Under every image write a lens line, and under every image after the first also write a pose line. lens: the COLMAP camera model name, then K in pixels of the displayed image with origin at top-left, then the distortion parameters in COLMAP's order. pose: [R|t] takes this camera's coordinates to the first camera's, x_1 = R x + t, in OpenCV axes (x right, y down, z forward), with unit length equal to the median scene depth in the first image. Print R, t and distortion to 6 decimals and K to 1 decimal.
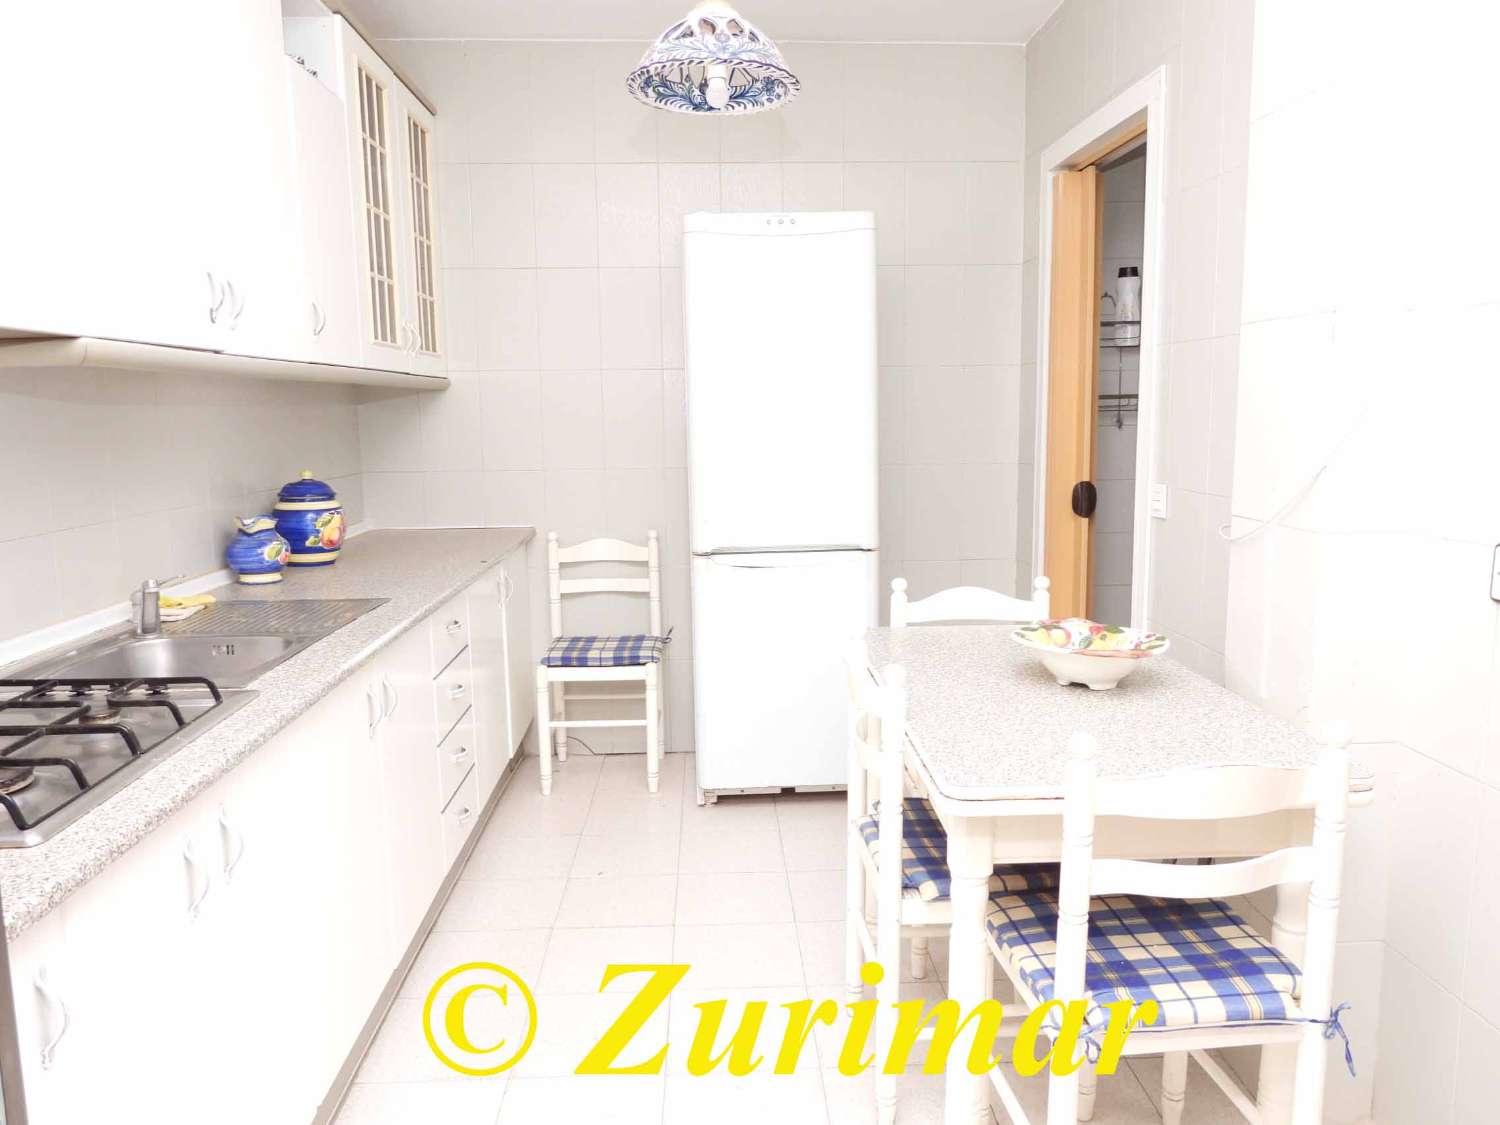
lens RADIAL K [[1073.8, 0, 748.3], [0, 1073.8, 562.6], [0, 0, 1]] dist [-0.004410, -0.003379]
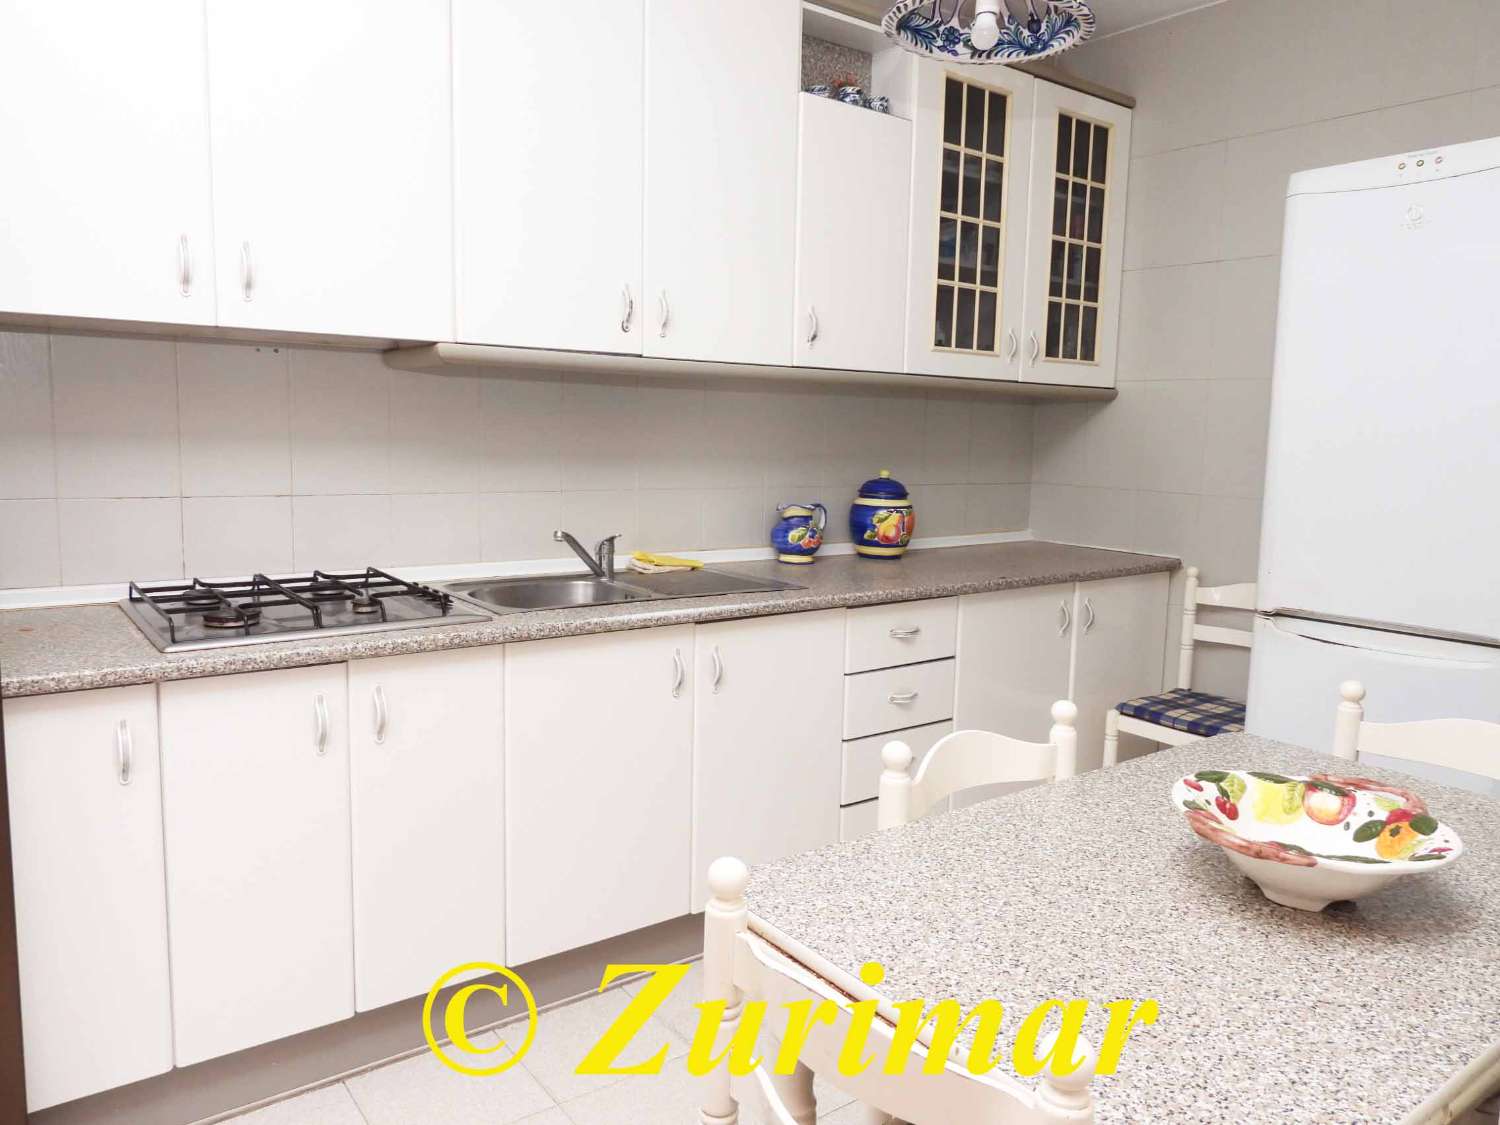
lens RADIAL K [[1073.8, 0, 751.5], [0, 1073.8, 560.9], [0, 0, 1]] dist [-0.004410, -0.003379]
pose [[0.571819, 0.130870, -0.809874, 0.396880], [-0.149798, 0.987254, 0.053767, -0.033744], [0.806588, 0.090572, 0.584134, 0.271443]]
